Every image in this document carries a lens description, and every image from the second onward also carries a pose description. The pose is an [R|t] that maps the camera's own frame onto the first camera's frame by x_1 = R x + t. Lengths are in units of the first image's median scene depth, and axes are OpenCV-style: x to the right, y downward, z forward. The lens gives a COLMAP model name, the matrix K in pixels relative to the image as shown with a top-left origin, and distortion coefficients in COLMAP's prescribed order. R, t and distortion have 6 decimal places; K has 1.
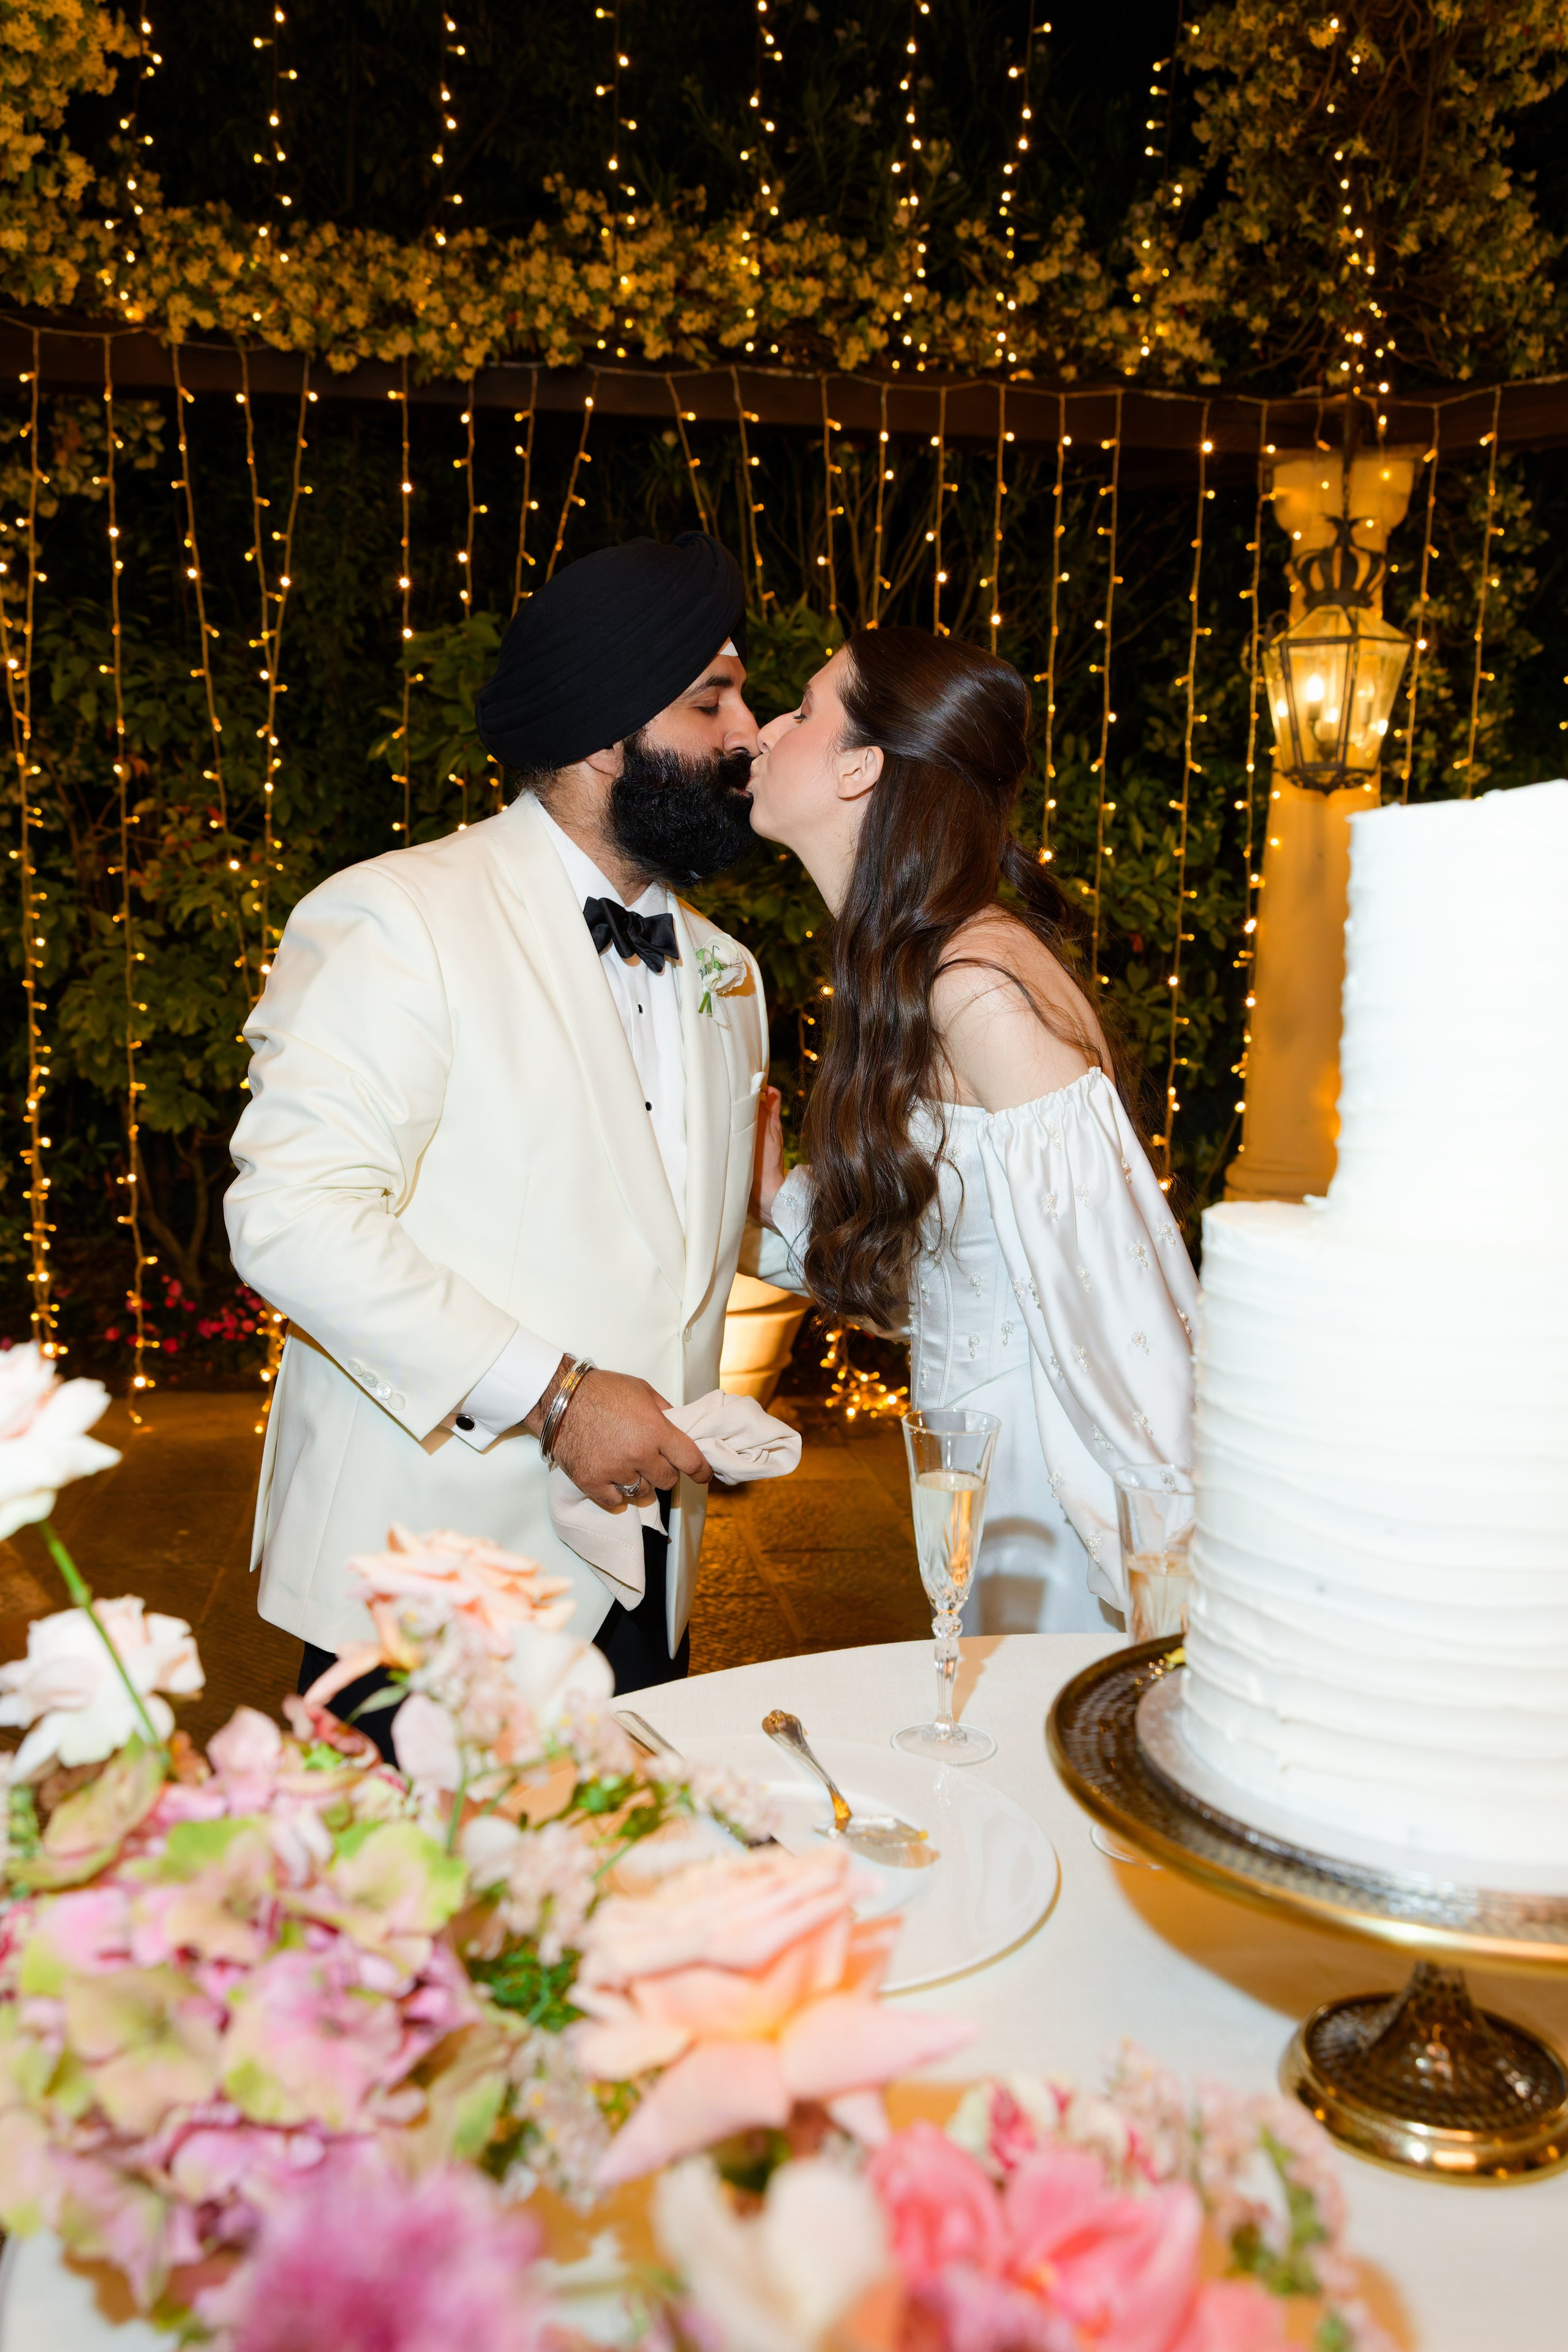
lens RADIAL K [[1924.6, 0, 784.0], [0, 1924.6, 1176.0], [0, 0, 1]] dist [0.041647, 0.005943]
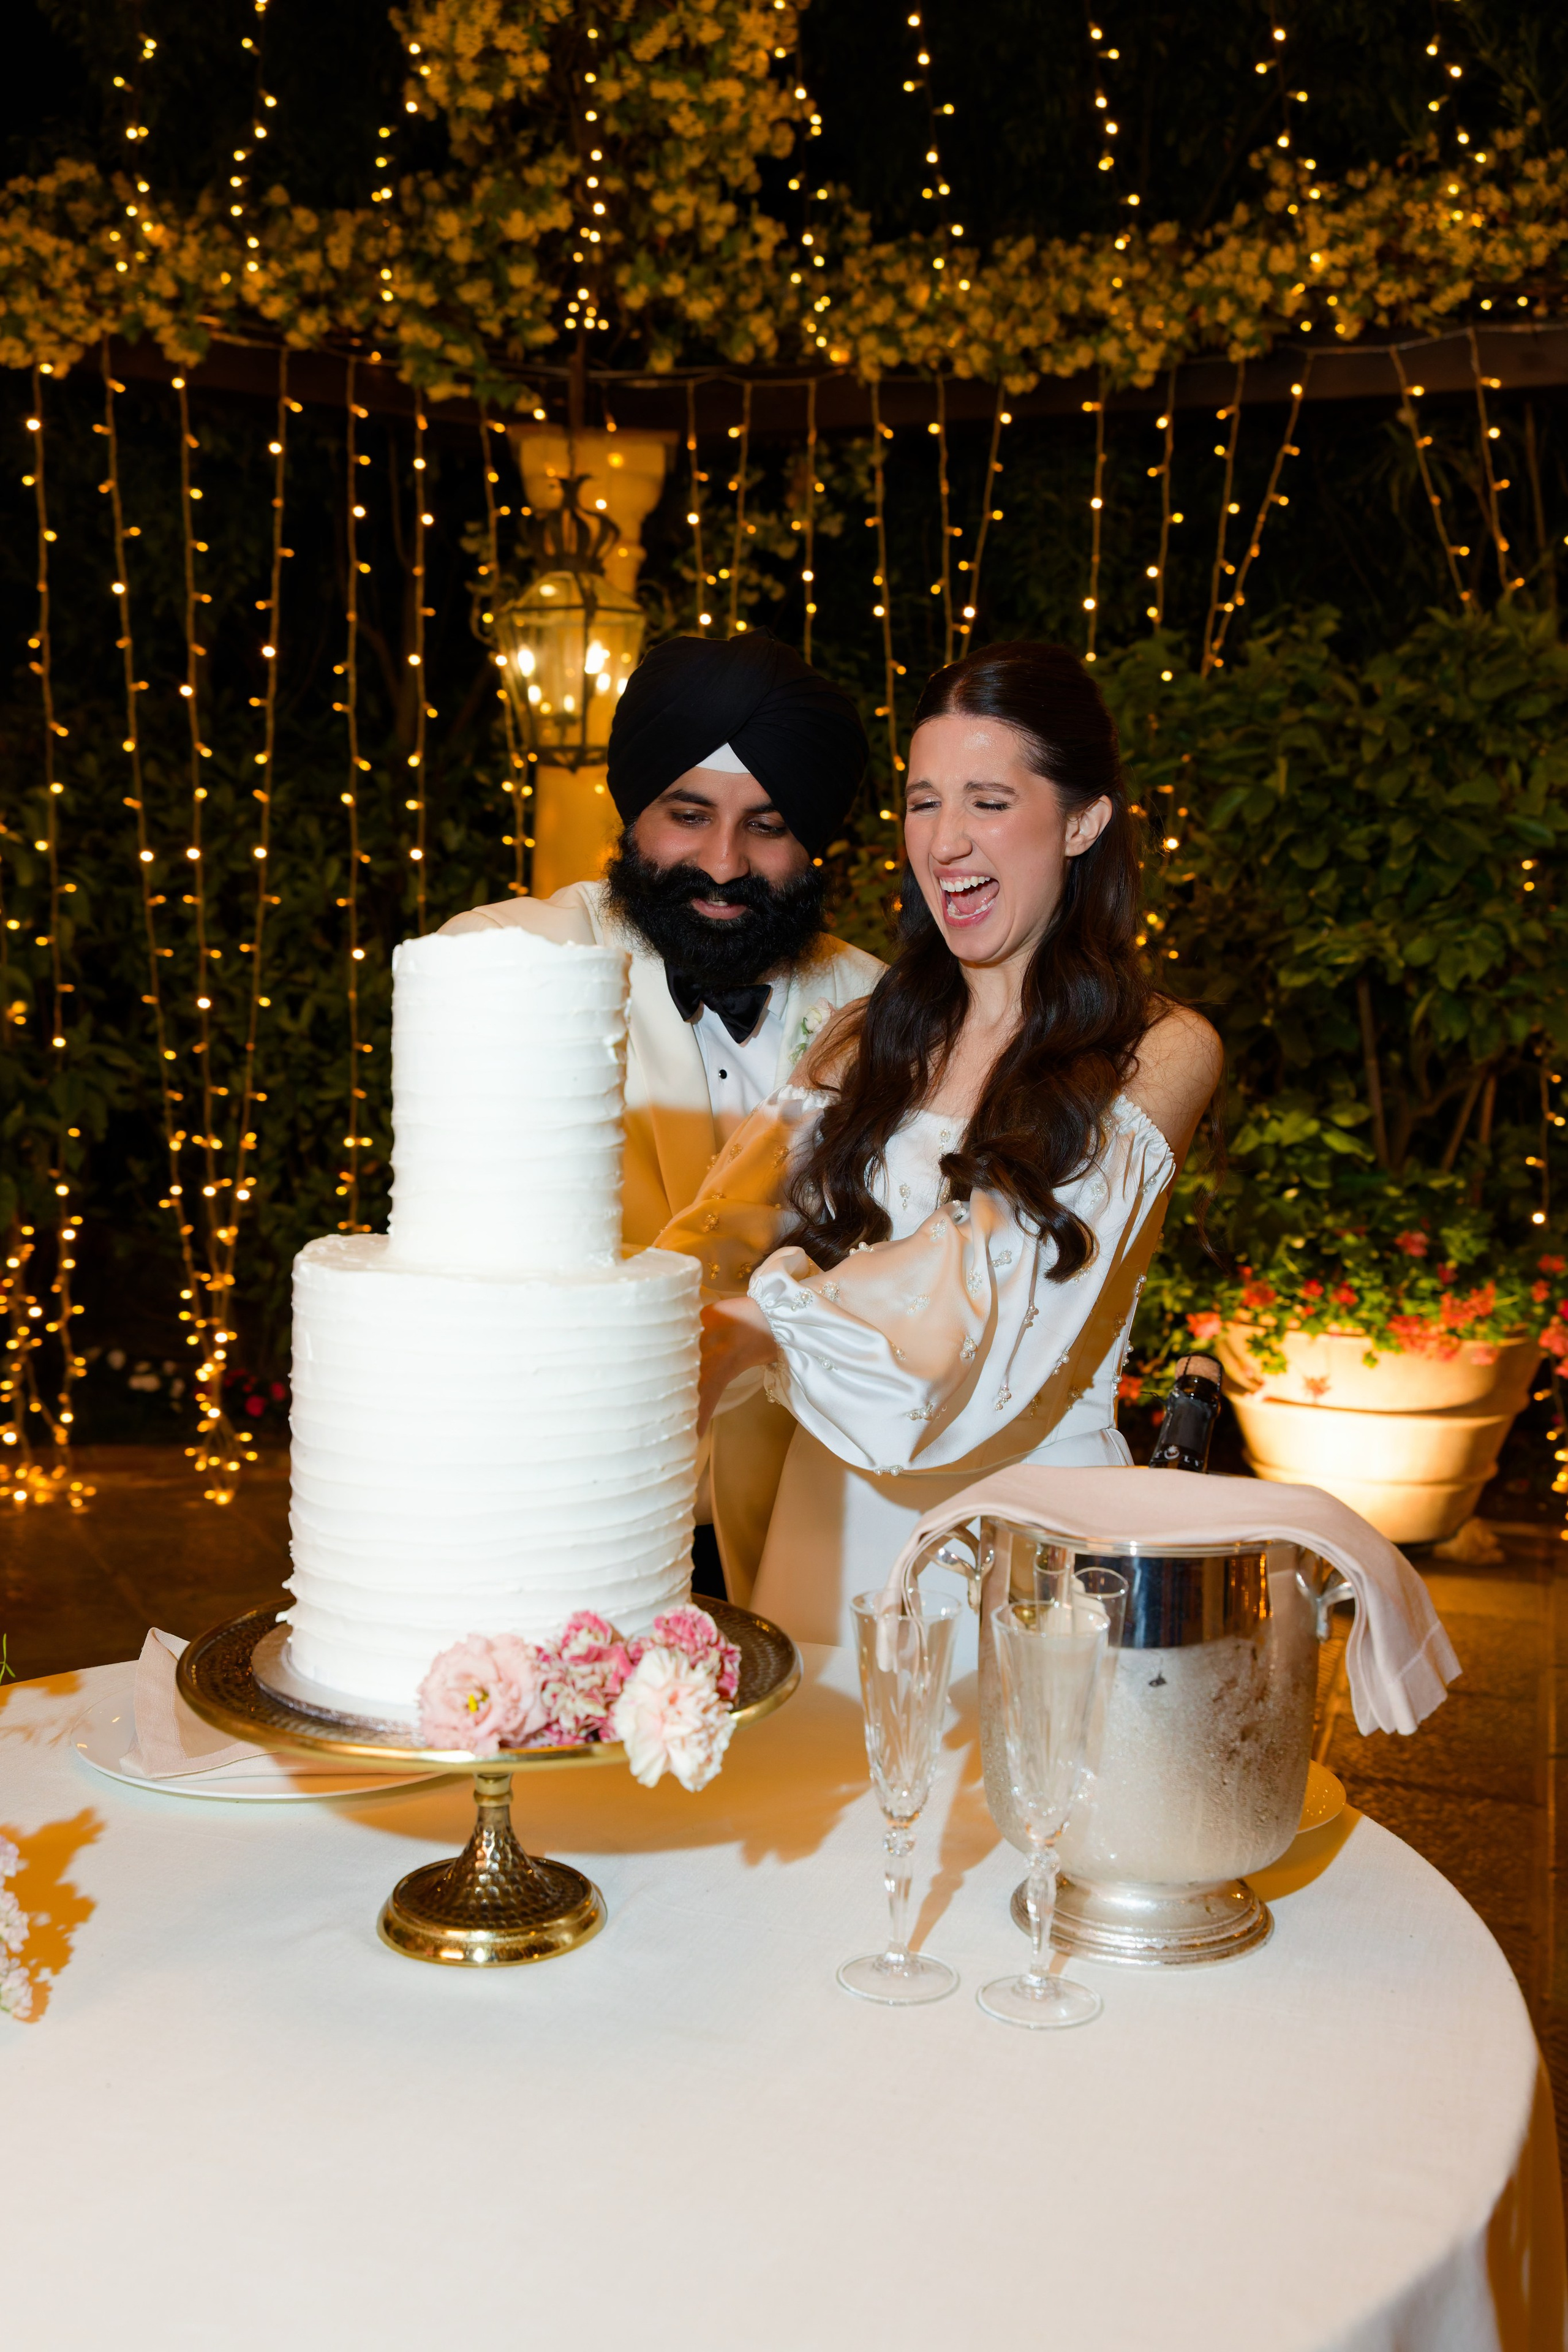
lens RADIAL K [[2218.7, 0, 784.0], [0, 2218.7, 1176.0], [0, 0, 1]] dist [0.067939, -0.002495]
pose [[0.912366, 0.039045, -0.407509, 0.122201], [-0.051846, 0.998446, -0.020413, -0.000735], [0.406079, 0.039752, 0.912973, -0.035003]]
